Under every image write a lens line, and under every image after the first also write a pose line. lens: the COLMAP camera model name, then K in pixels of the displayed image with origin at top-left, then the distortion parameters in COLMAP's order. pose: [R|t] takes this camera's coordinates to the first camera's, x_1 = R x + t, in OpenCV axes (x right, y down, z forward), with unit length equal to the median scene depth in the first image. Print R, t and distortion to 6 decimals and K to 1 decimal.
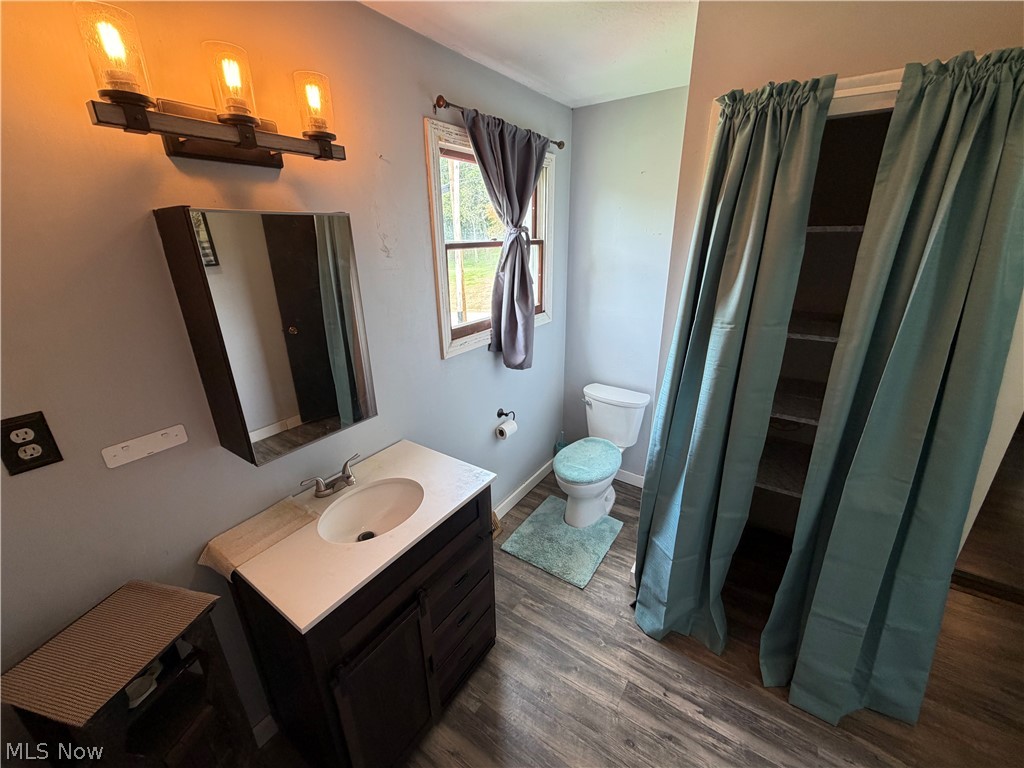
lens RADIAL K [[411.0, 0, 508.6], [0, 411.0, 388.3], [0, 0, 1]] dist [0.000148, -0.000015]
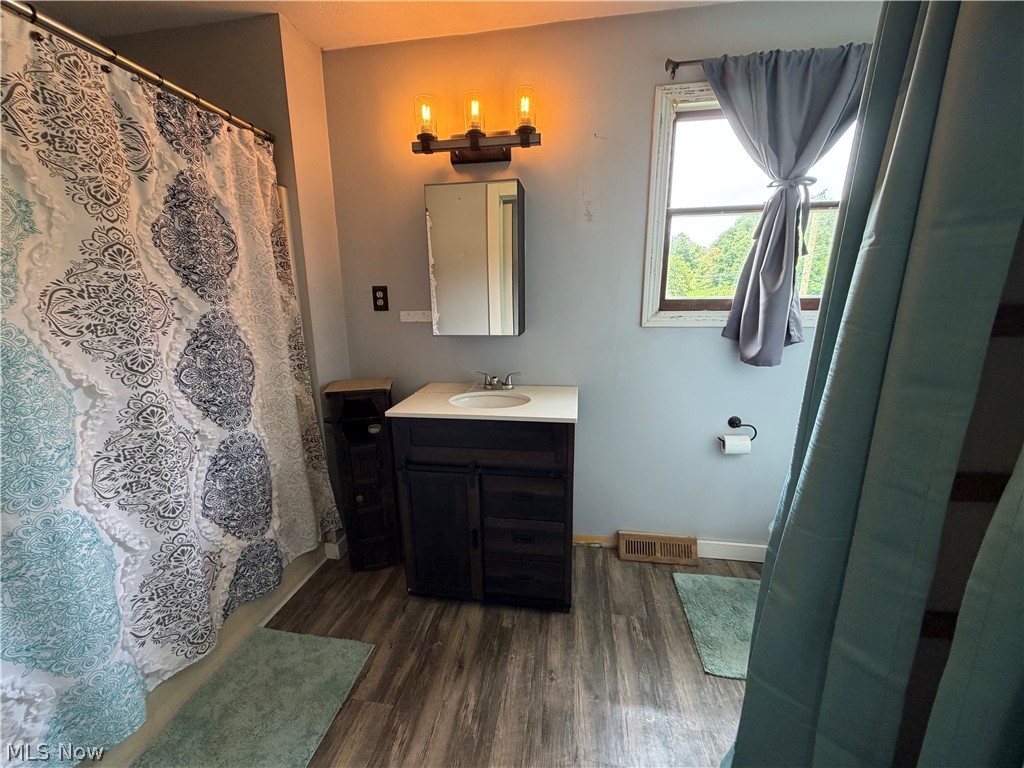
lens RADIAL K [[411.0, 0, 508.6], [0, 411.0, 388.3], [0, 0, 1]] dist [0.000148, -0.000015]
pose [[0.418610, 0.224297, -0.880032, 0.686184], [-0.314890, 0.944755, 0.091007, 0.090686], [0.851827, 0.239017, 0.466113, 0.339766]]
